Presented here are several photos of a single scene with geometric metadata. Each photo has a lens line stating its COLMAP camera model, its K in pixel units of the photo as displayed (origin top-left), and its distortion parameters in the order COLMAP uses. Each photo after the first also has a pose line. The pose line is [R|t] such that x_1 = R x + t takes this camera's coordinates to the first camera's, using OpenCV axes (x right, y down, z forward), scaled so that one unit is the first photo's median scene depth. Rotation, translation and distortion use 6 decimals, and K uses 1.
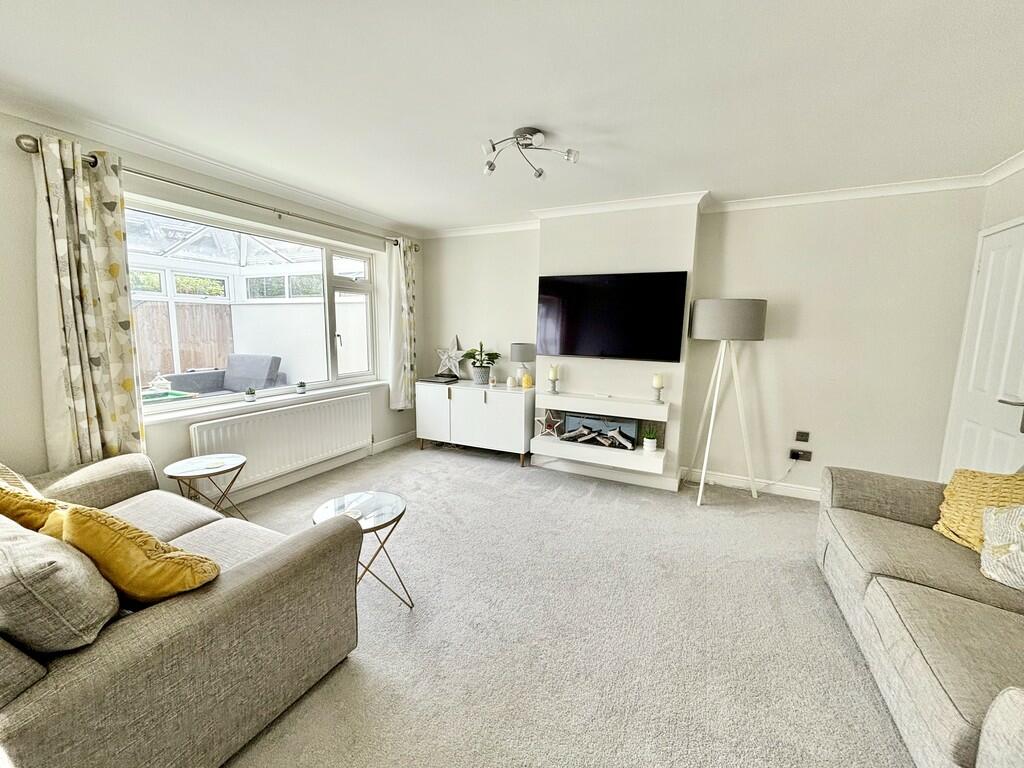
lens RADIAL K [[408.4, 0, 511.3], [0, 408.4, 376.8], [0, 0, 1]] dist [0.001577, 0.000165]
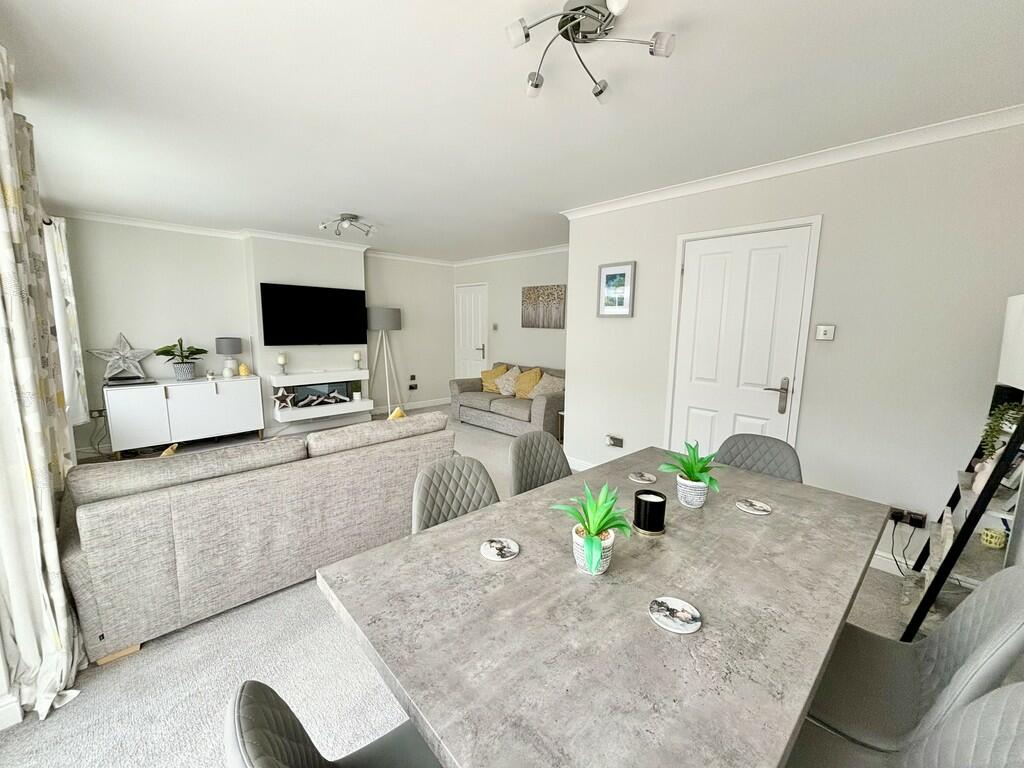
lens RADIAL K [[416.6, 0, 512.0], [0, 416.6, 384.0], [0, 0, 1]] dist [-0.013449, 0.000141]
pose [[0.328183, -0.143033, 0.933722, -0.898898], [0.109589, 0.987560, 0.112762, 0.000571], [-0.938236, 0.065319, 0.339775, -0.124197]]
